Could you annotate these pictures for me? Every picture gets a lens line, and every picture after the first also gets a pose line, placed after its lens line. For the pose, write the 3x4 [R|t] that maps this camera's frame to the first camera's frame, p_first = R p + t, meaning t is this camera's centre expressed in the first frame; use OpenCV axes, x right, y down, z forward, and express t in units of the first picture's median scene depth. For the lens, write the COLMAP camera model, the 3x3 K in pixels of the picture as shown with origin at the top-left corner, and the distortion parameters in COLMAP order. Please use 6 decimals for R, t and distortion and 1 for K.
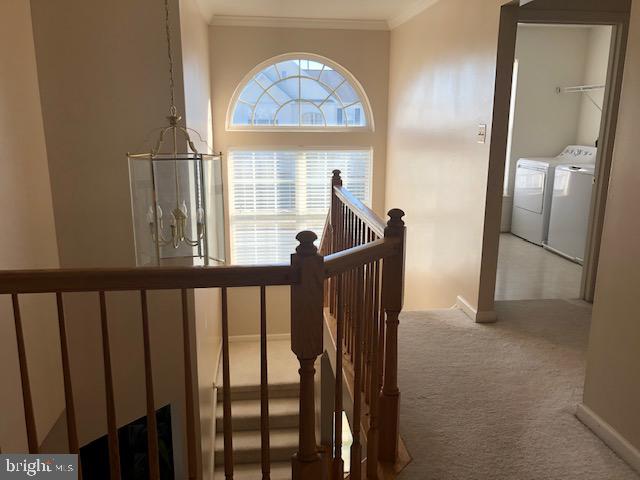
lens RADIAL K [[526.6, 0, 318.7], [0, 526.6, 238.0], [0, 0, 1]] dist [0.043601, -0.035975]
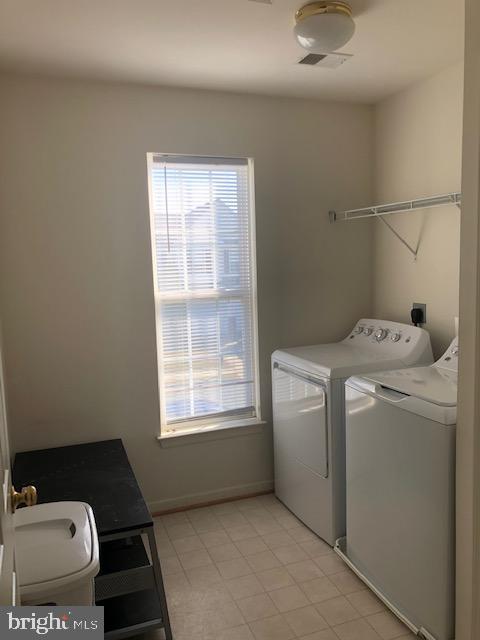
lens RADIAL K [[526.6, 0, 240.6], [0, 526.6, 320.4], [0, 0, 1]] dist [0.043601, -0.035975]
pose [[0.970431, -0.058728, 0.234125, 0.239977], [0.082615, 0.992181, -0.093553, -0.137434], [-0.226800, 0.110129, 0.967695, 0.540613]]
